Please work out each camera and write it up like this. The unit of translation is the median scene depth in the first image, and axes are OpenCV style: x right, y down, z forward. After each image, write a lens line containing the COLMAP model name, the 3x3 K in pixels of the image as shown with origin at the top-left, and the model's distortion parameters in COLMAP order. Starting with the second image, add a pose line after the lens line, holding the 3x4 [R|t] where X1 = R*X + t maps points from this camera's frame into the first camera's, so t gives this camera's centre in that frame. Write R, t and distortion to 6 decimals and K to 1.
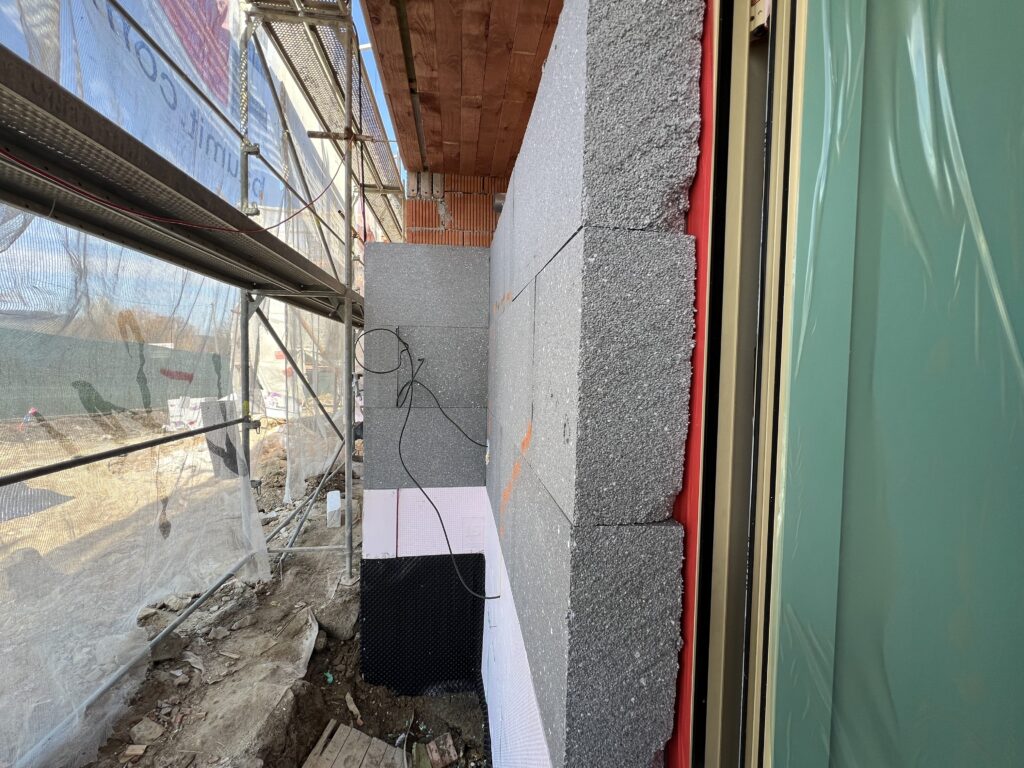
lens RADIAL K [[412.5, 0, 510.3], [0, 412.5, 382.3], [0, 0, 1]] dist [-0.001016, -0.000141]
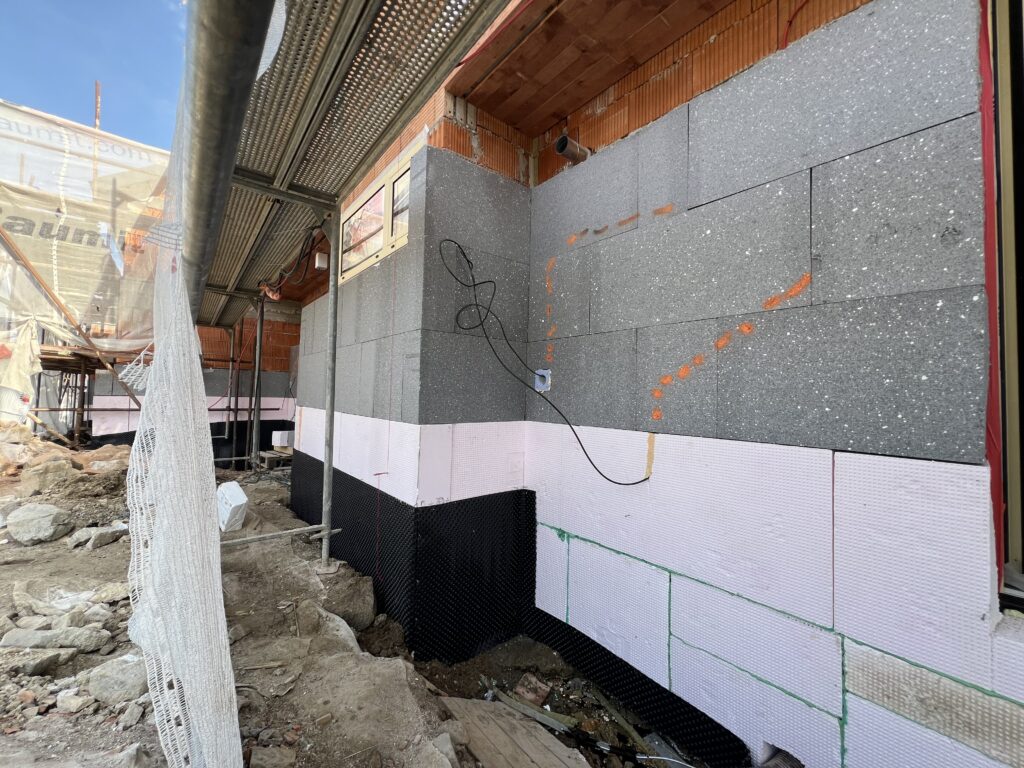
lens RADIAL K [[410.5, 0, 510.5], [0, 410.5, 381.1], [0, 0, 1]] dist [-0.001949, 0.000036]
pose [[0.852722, 0.015877, 0.522124, -0.612561], [0.016549, 0.998215, -0.057383, 0.212682], [-0.522103, 0.057572, 0.850937, 0.164198]]
